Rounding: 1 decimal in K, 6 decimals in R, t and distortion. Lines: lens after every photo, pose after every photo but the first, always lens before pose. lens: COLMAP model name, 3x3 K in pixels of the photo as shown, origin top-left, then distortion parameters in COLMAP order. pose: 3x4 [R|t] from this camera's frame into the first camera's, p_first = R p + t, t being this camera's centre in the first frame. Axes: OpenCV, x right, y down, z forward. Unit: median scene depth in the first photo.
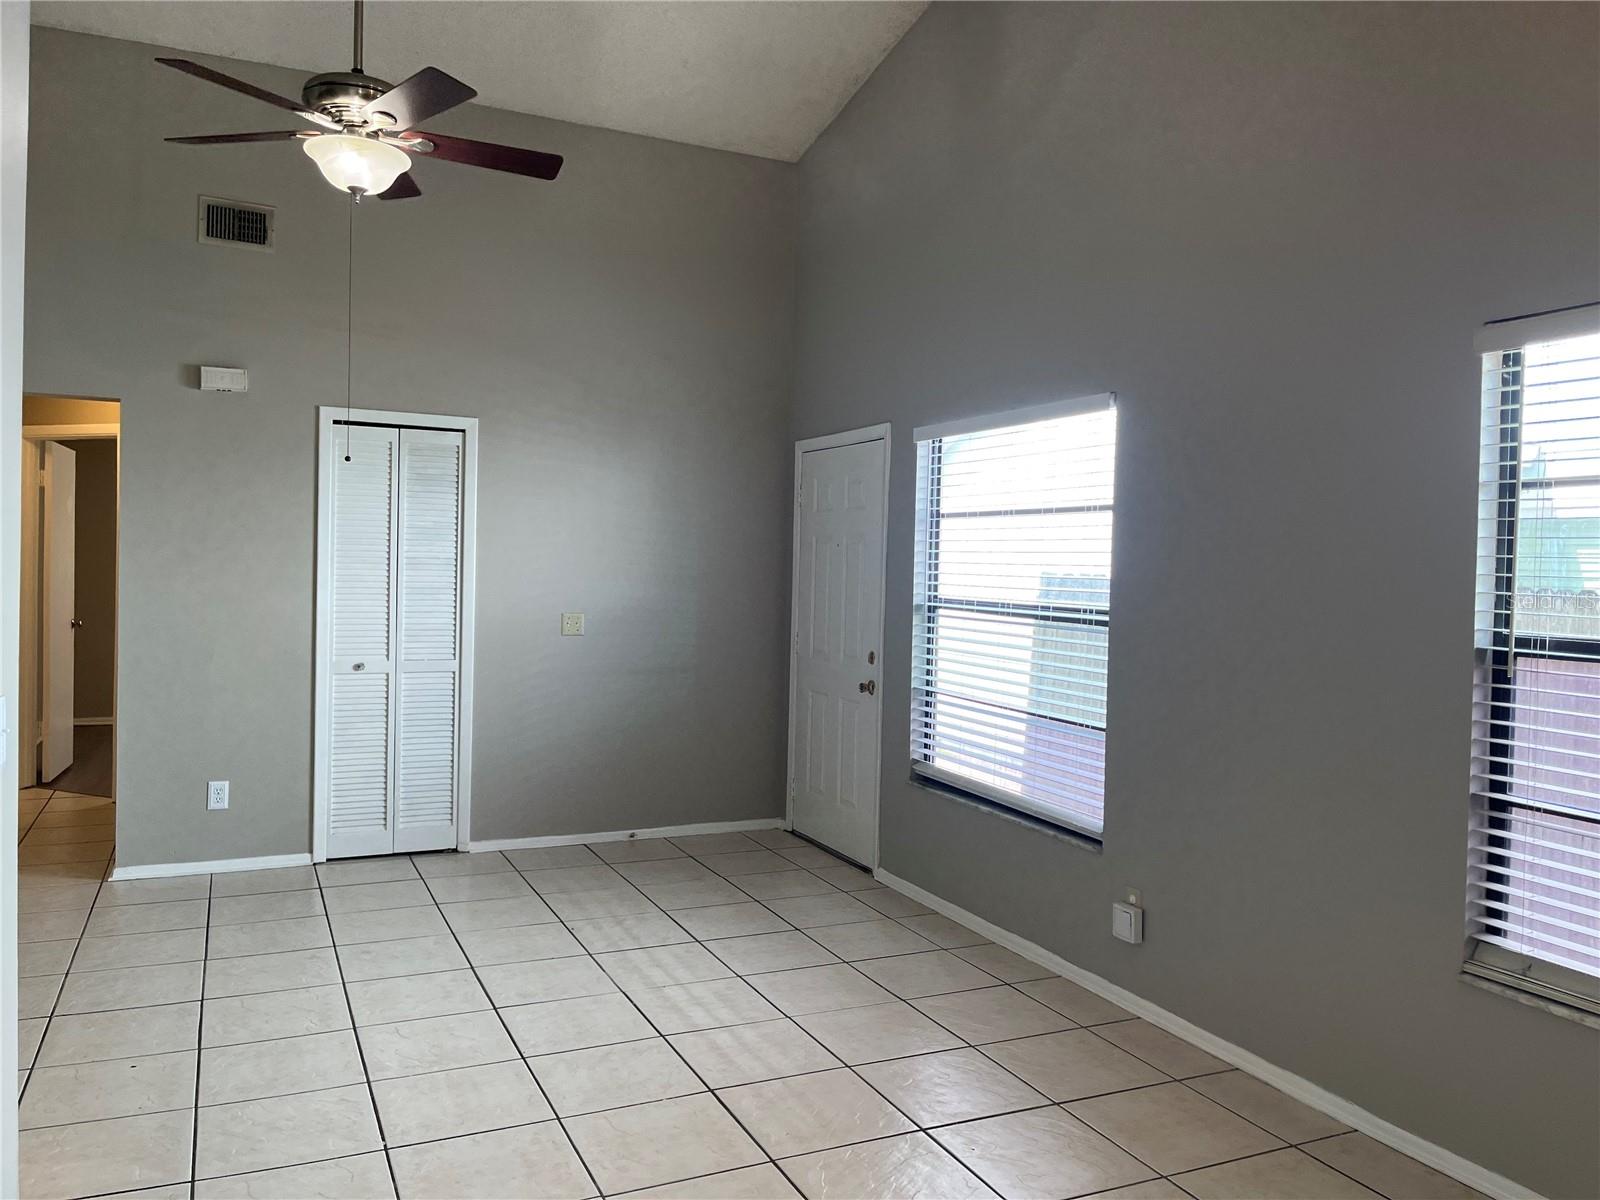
lens RADIAL K [[1189.6, 0, 800.0], [0, 1189.6, 600.0], [0, 0, 1]] dist [0.002799, 0.000447]
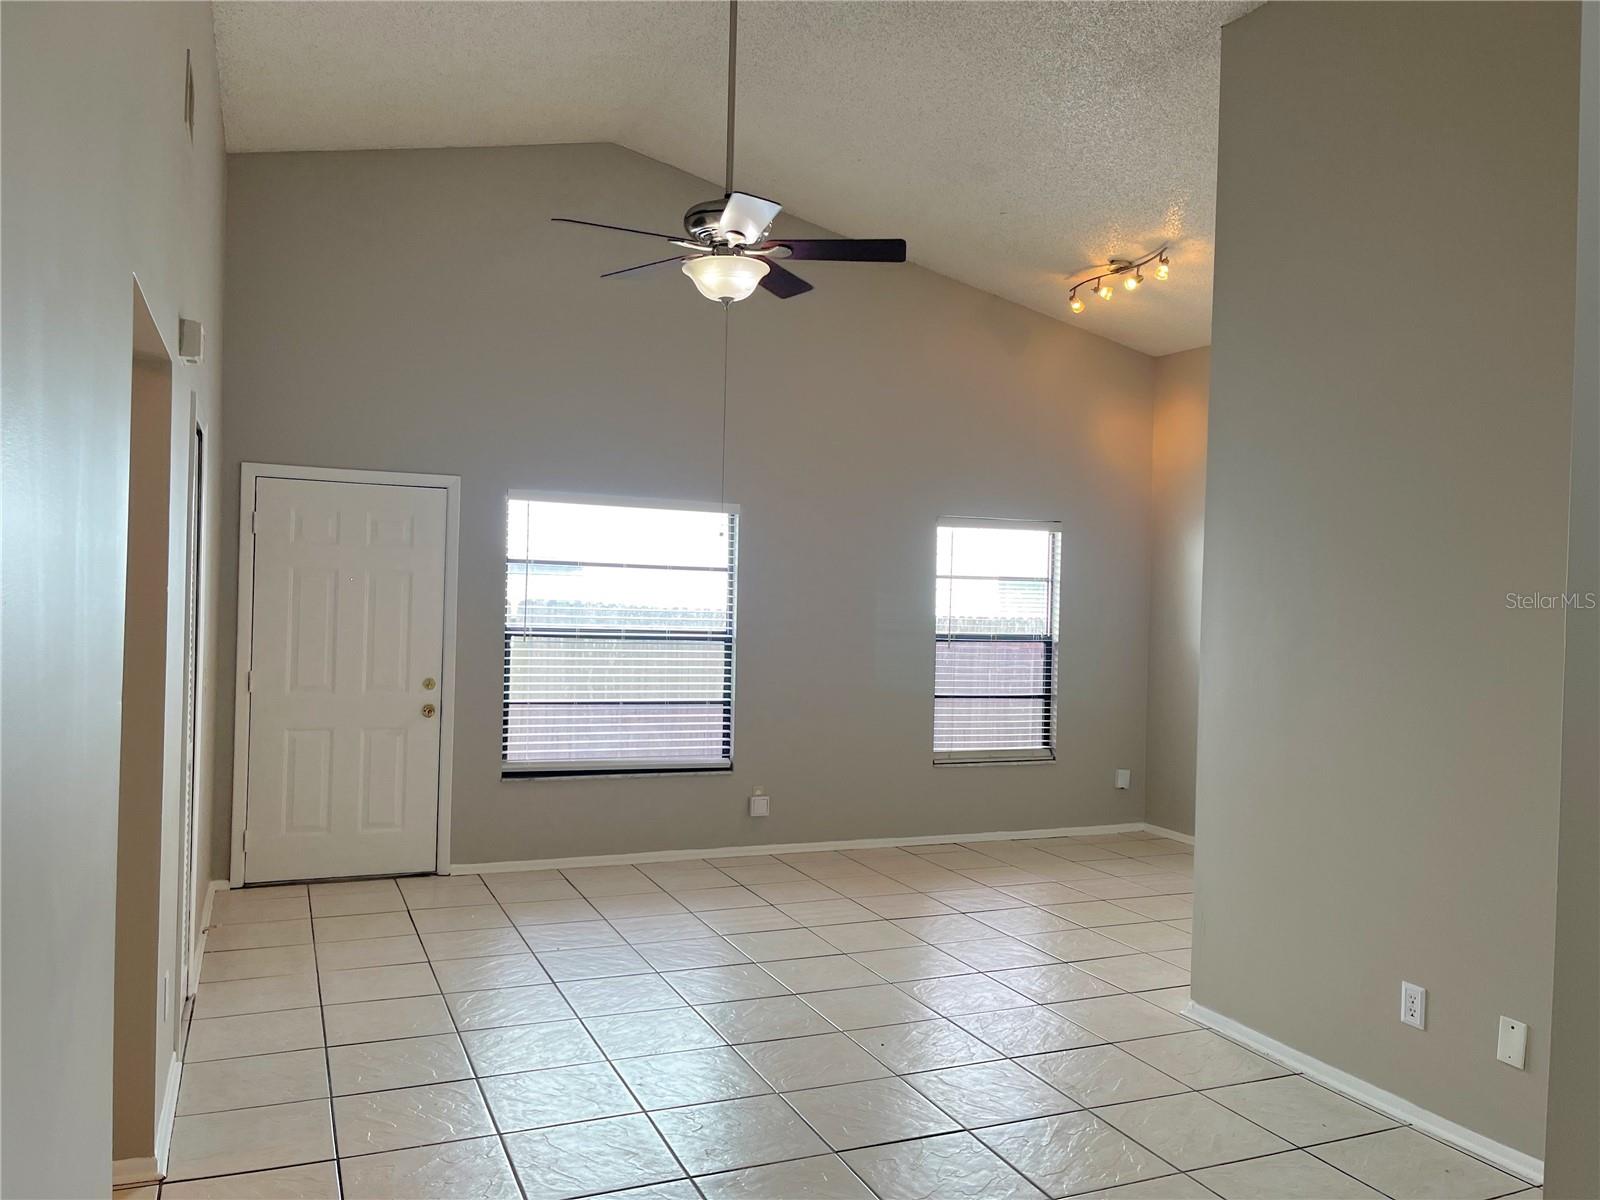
lens RADIAL K [[1225.8, 0, 800.0], [0, 1225.8, 600.0], [0, 0, 1]] dist [-0.001971, -0.000468]
pose [[0.031131, -0.035375, 0.998889, -1.445771], [-0.000096, 0.999373, 0.035395, -0.095245], [-0.999515, -0.001198, 0.031108, 0.827253]]
